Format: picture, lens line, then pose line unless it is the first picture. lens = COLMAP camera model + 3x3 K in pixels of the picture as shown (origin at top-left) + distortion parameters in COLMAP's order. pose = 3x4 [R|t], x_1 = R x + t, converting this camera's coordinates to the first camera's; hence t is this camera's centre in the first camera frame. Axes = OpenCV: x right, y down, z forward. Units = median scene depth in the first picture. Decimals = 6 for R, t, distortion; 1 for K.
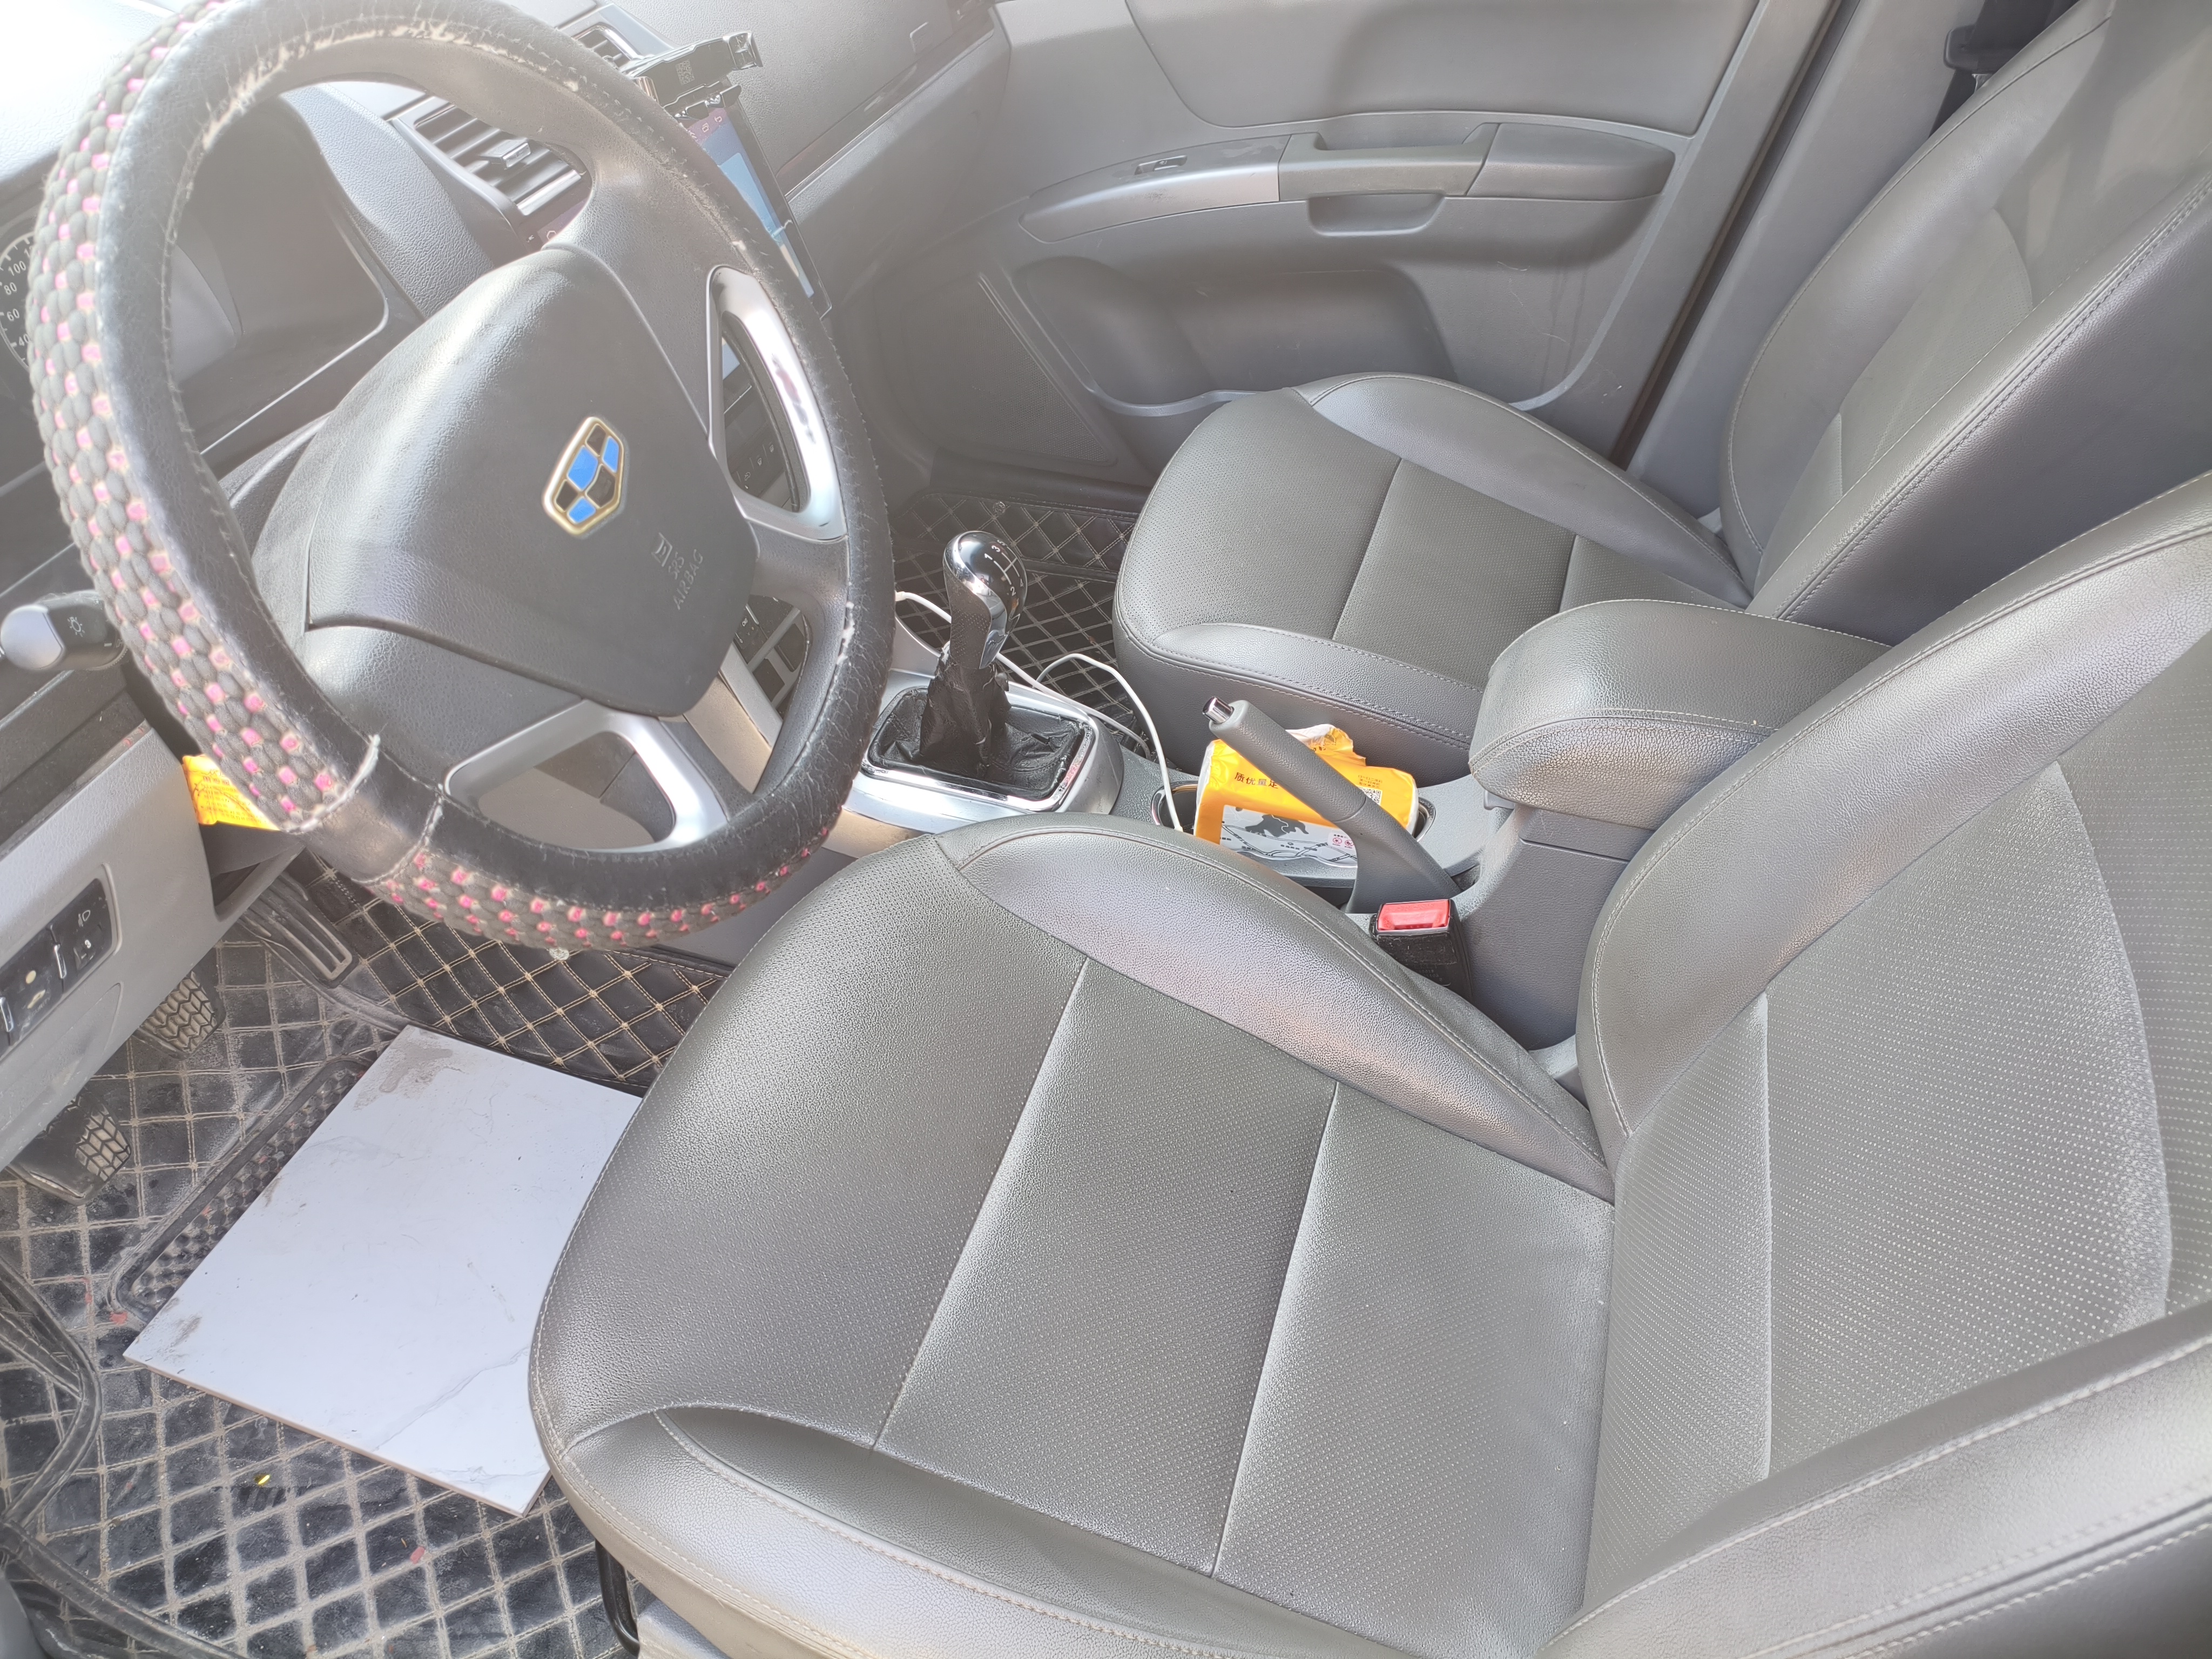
lens RADIAL K [[1696.9, 0, 1106.0], [0, 1696.9, 829.5], [0, 0, 1]] dist [-0.008907, -0.001955]
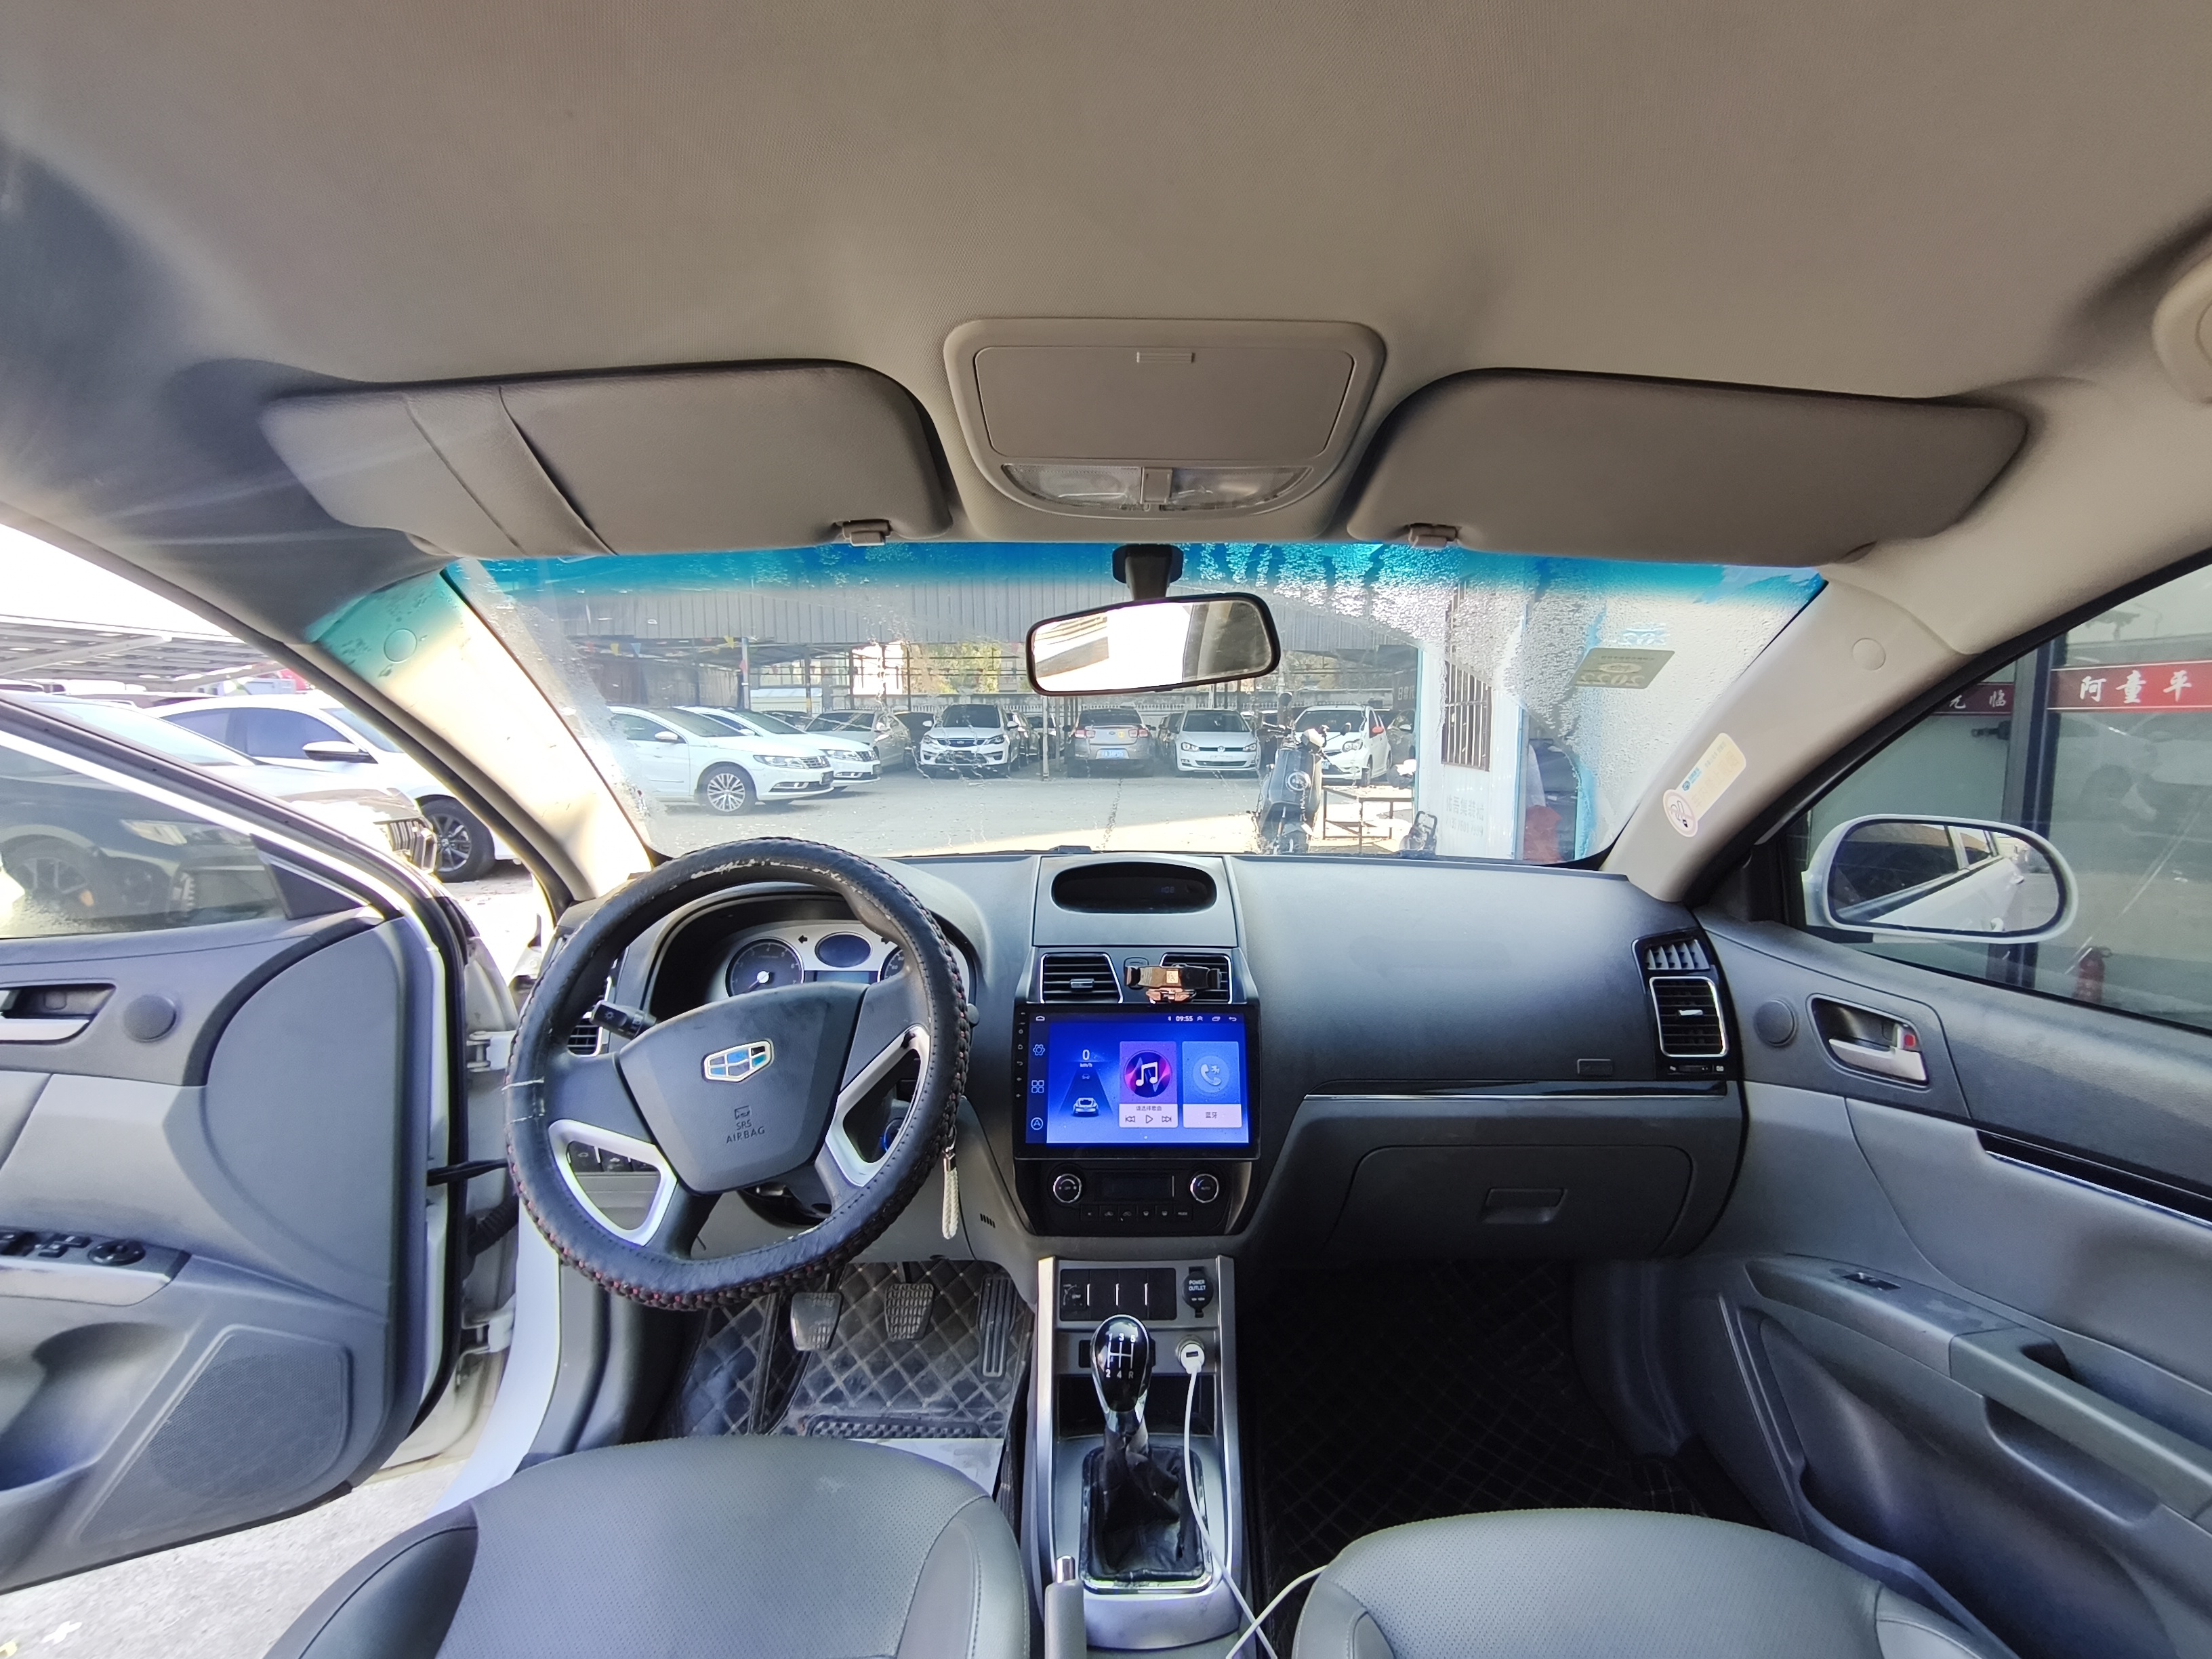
lens RADIAL K [[974.8, 0, 1106.0], [0, 974.8, 829.5], [0, 0, 1]] dist [-0.000442, -0.000139]
pose [[0.290598, 0.079849, -0.953508, 0.518870], [-0.623314, 0.771863, -0.125328, -0.310246], [0.725970, 0.630755, 0.274073, 0.456967]]
